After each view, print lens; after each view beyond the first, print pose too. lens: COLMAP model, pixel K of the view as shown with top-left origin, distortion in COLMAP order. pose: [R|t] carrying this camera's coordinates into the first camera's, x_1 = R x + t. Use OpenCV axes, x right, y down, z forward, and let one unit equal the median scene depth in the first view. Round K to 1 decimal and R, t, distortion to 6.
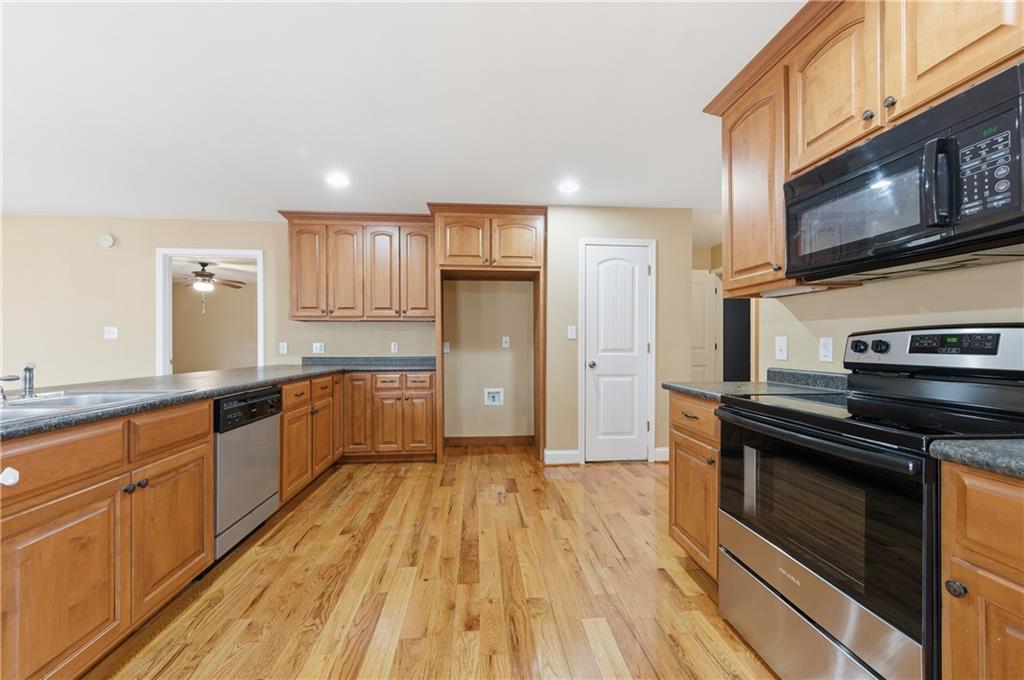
lens RADIAL K [[408.0, 0, 512.3], [0, 408.0, 342.4], [0, 0, 1]] dist [0.003916, 0.000038]
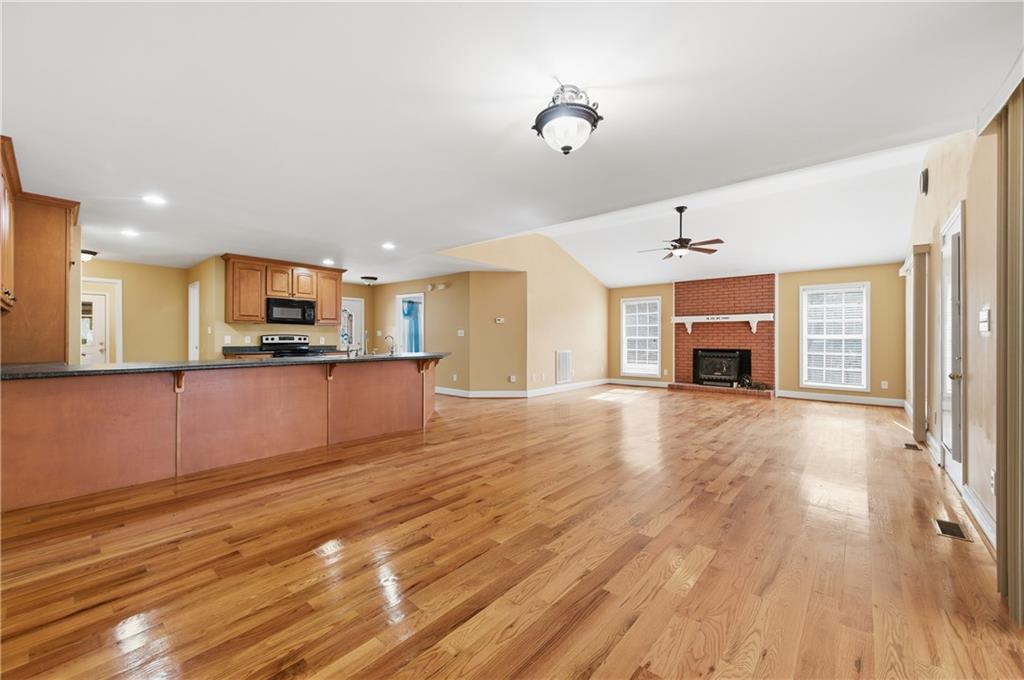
lens RADIAL K [[408.0, 0, 512.1], [0, 408.0, 339.1], [0, 0, 1]] dist [0.003916, 0.000038]
pose [[-0.694834, -0.003304, 0.719162, -4.047370], [-0.005427, 0.999985, -0.000650, 0.001198], [-0.719149, -0.004355, -0.694842, 2.162027]]
